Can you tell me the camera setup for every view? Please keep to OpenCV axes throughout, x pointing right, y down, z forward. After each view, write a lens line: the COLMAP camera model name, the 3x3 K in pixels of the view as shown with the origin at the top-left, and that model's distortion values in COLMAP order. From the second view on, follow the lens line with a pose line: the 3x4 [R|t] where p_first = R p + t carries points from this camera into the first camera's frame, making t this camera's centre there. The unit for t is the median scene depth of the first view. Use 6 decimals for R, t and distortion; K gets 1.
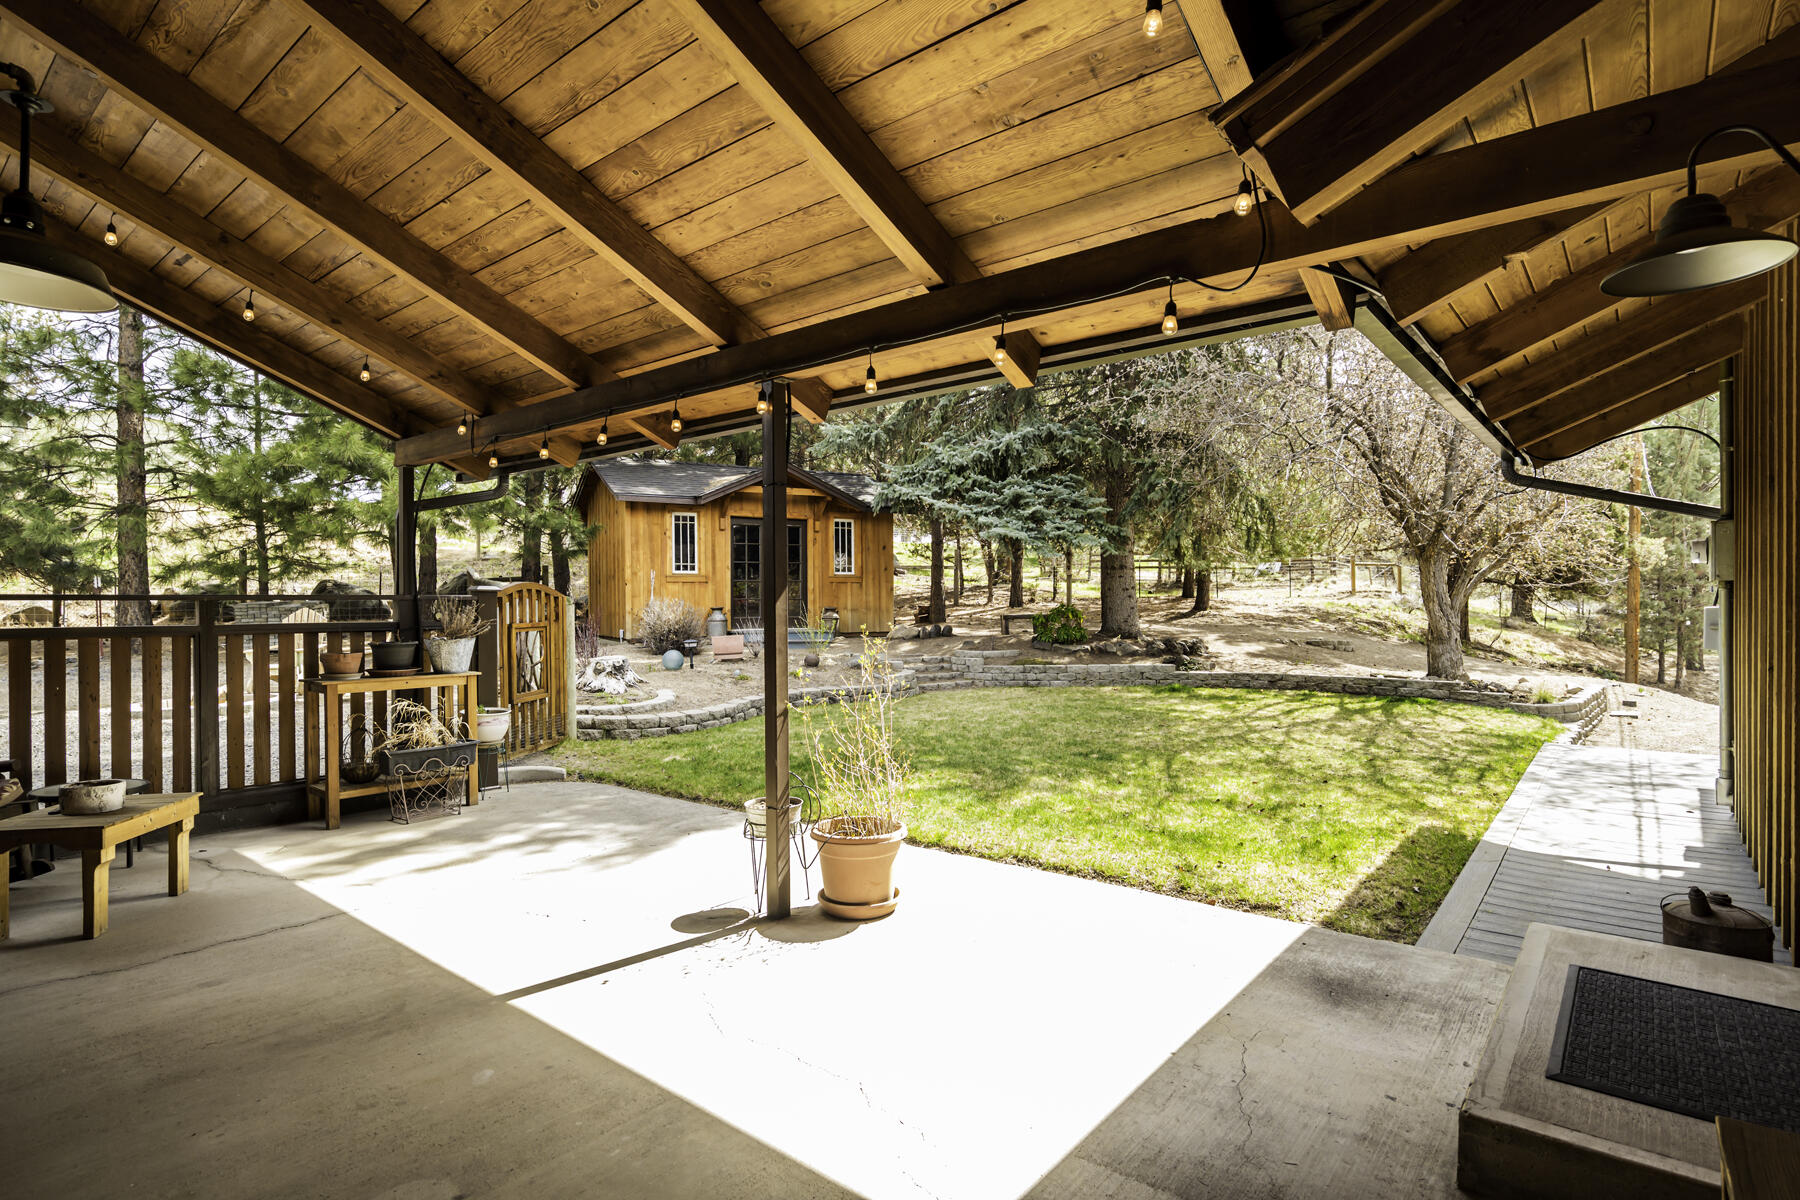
lens RADIAL K [[921.1, 0, 903.0], [0, 921.1, 606.9], [0, 0, 1]] dist [-0.006710, -0.000021]
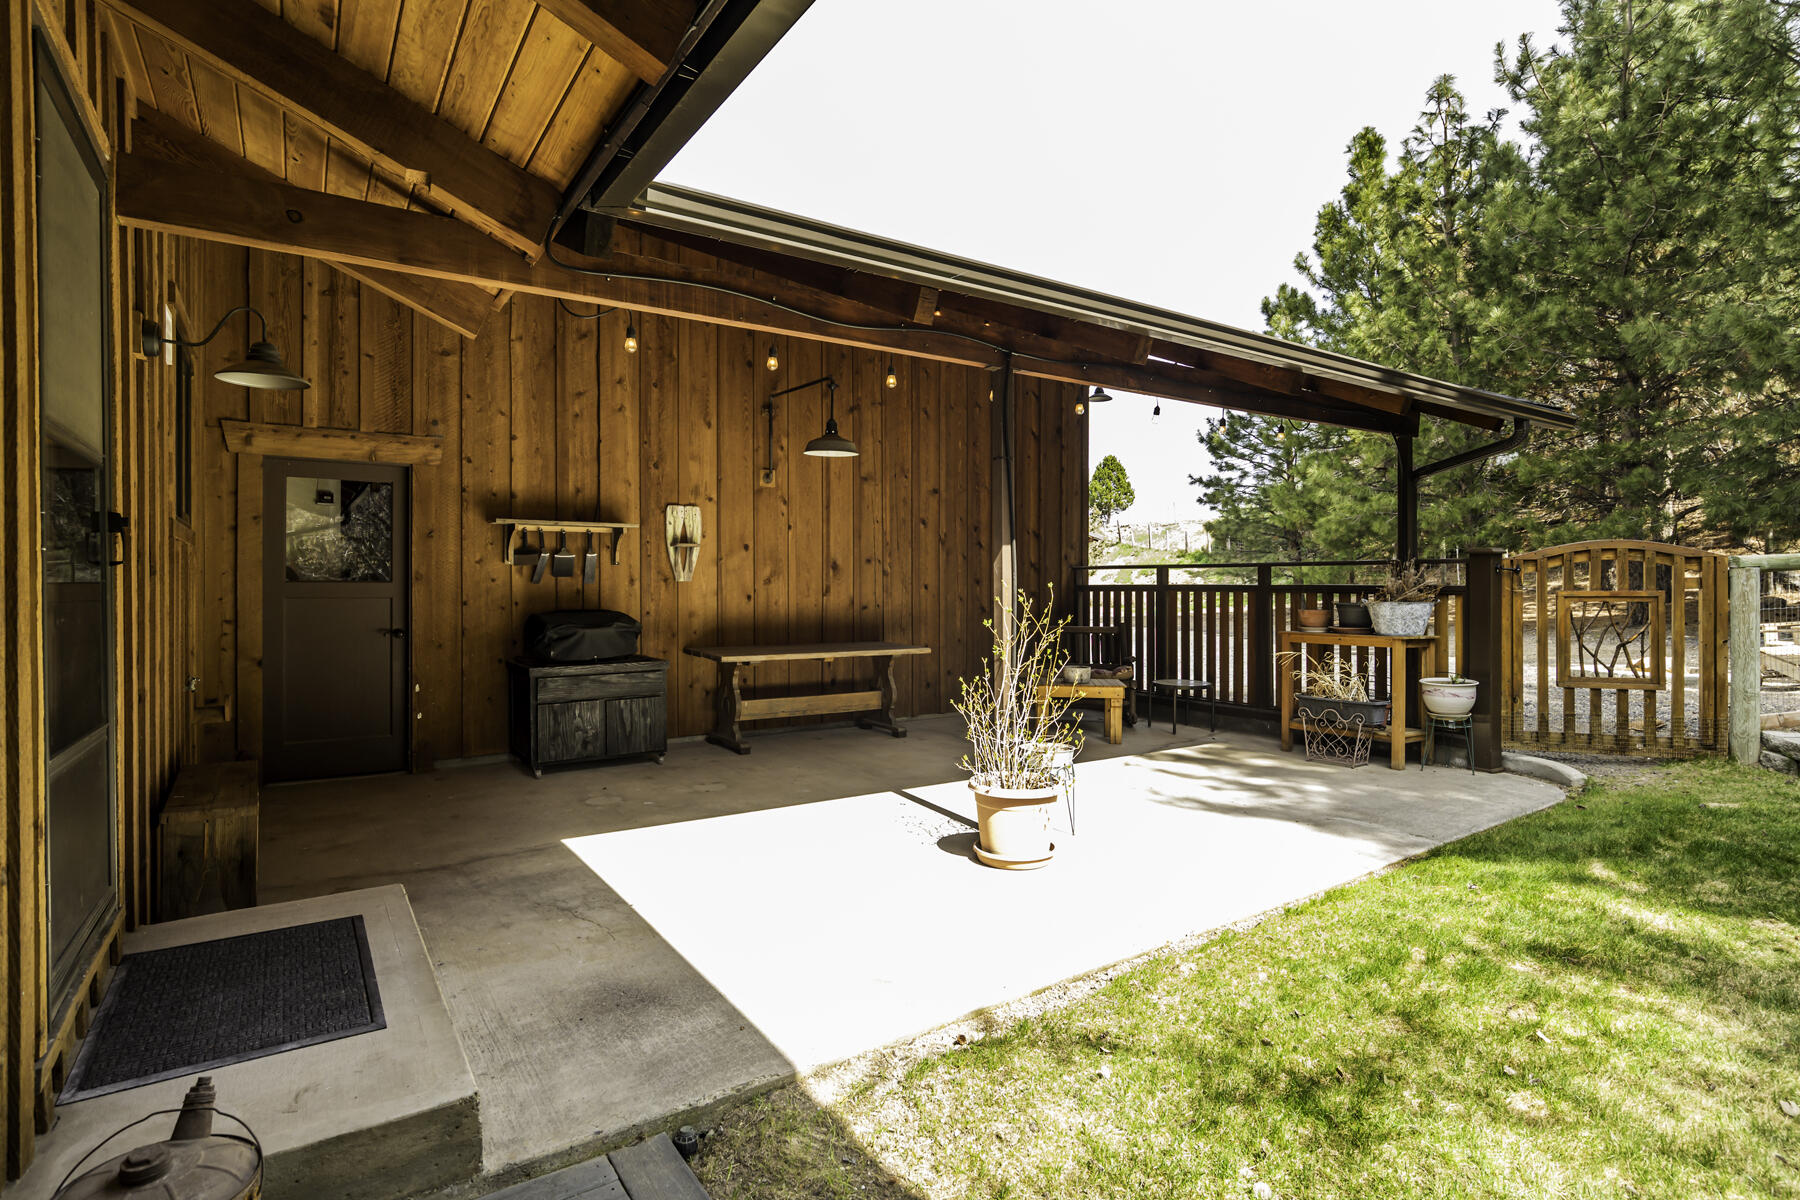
lens RADIAL K [[921.1, 0, 901.8], [0, 921.1, 585.5], [0, 0, 1]] dist [-0.006710, -0.000021]
pose [[-0.297055, 0.007739, -0.954829, 1.343263], [-0.001143, 0.999964, 0.008460, 0.018821], [0.954860, 0.003604, -0.297036, 1.654926]]
